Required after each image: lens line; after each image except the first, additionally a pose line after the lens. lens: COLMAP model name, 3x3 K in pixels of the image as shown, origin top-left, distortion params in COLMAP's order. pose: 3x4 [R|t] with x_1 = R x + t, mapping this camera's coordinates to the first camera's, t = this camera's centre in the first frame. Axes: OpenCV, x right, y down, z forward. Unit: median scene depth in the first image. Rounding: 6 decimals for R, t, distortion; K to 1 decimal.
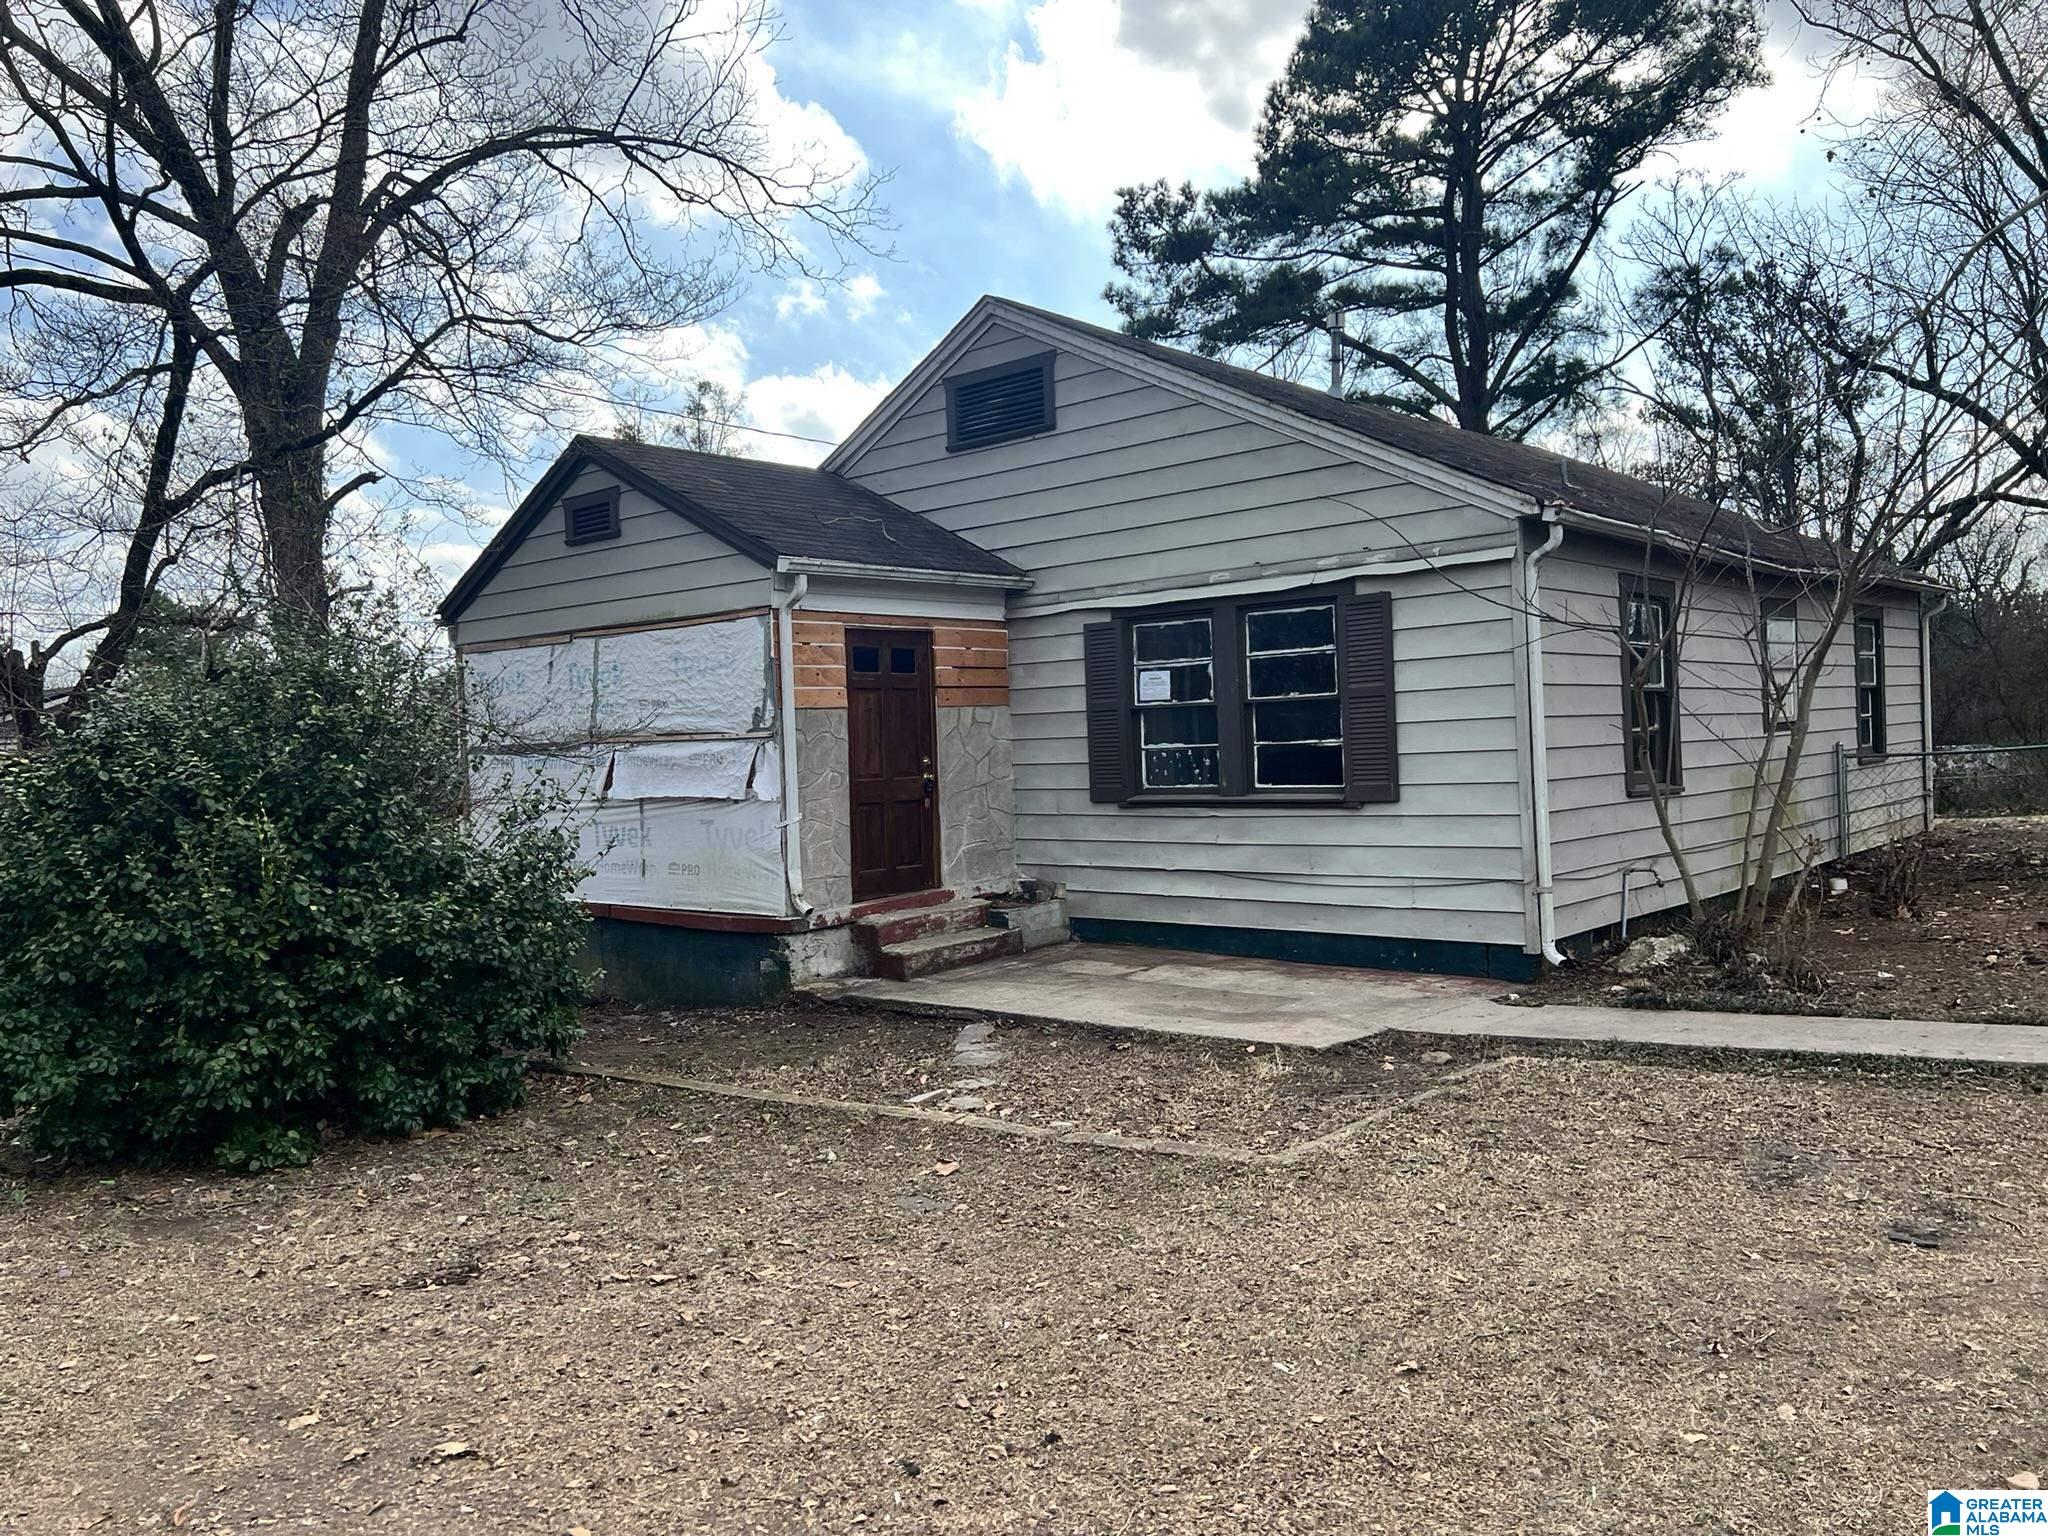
lens RADIAL K [[1545.3, 0, 1024.0], [0, 1545.3, 768.0], [0, 0, 1]] dist [0.089350, -0.097227]
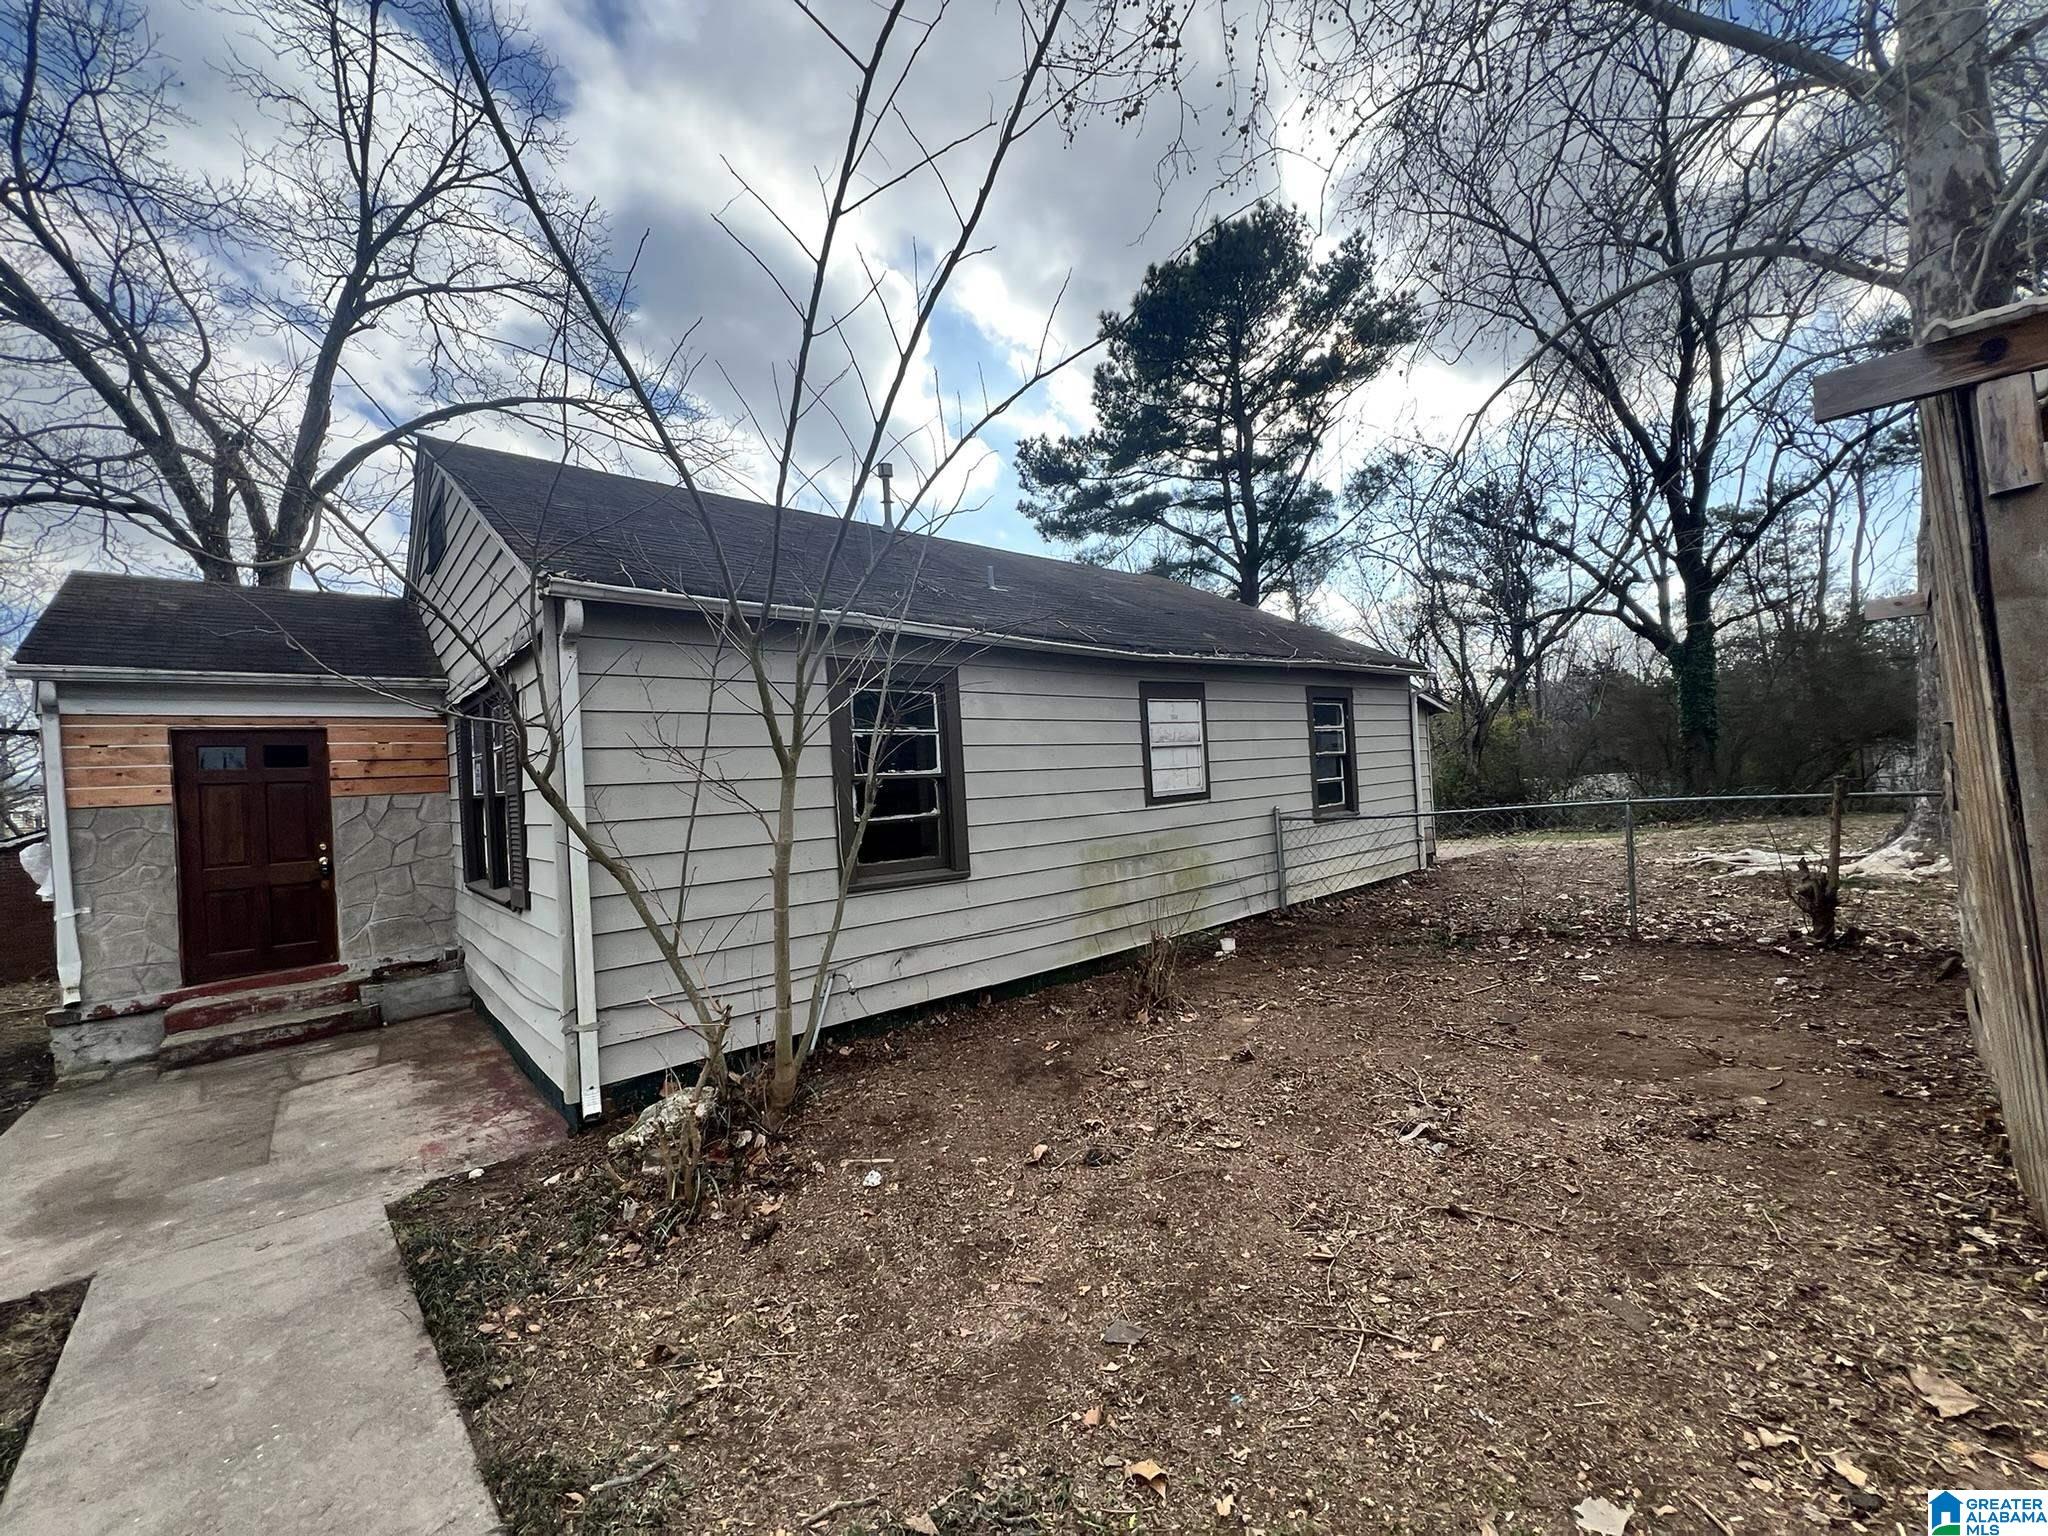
lens RADIAL K [[846.1, 0, 1024.0], [0, 846.1, 768.0], [0, 0, 1]] dist [-0.000508, -0.000369]
pose [[0.993471, -0.016528, -0.112880, 0.387510], [0.013678, 0.999569, -0.025974, -0.029348], [0.113261, 0.024261, 0.993269, 0.351046]]
